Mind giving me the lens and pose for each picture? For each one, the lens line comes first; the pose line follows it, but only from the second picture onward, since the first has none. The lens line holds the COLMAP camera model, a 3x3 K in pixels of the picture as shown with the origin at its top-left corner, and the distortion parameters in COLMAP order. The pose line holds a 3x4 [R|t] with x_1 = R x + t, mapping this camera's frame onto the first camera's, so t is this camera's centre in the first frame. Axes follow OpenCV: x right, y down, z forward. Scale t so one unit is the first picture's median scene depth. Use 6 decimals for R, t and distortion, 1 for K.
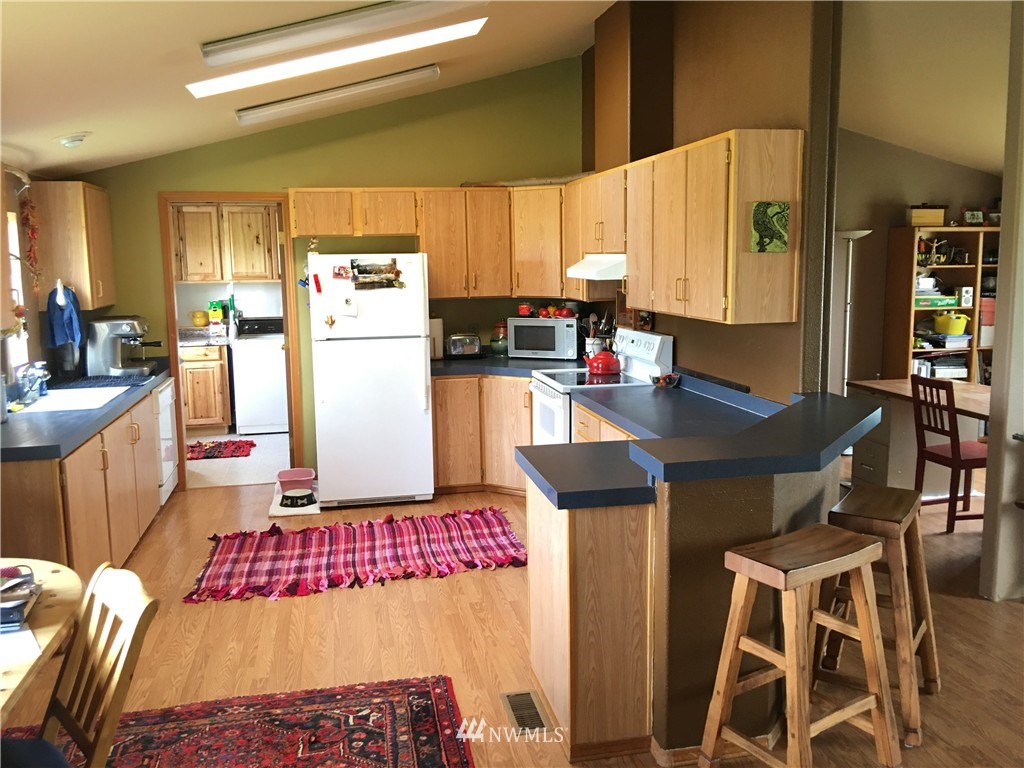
lens RADIAL K [[867.4, 0, 514.9], [0, 867.4, 377.6], [0, 0, 1]] dist [0.015324, 0.003355]
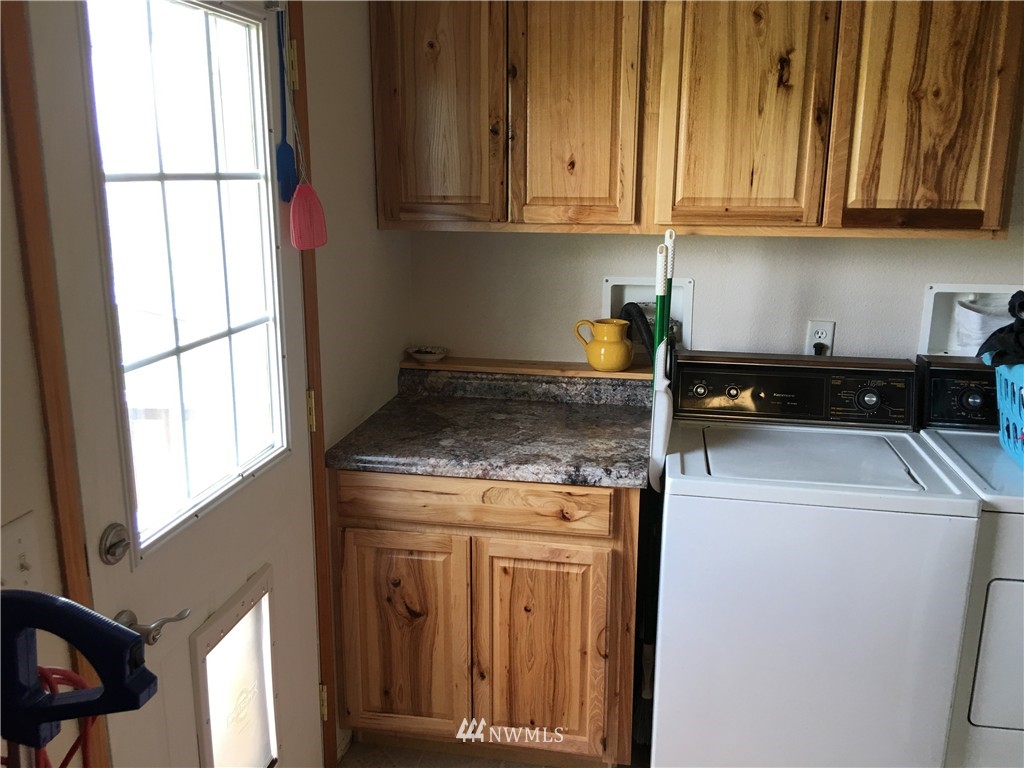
lens RADIAL K [[867.4, 0, 515.4], [0, 867.4, 384.6], [0, 0, 1]] dist [0.015324, 0.003355]
pose [[0.921841, 0.107415, -0.372386, -0.265490], [-0.069041, 0.990971, 0.114934, -0.091144], [0.381369, -0.080241, 0.920934, 0.728759]]
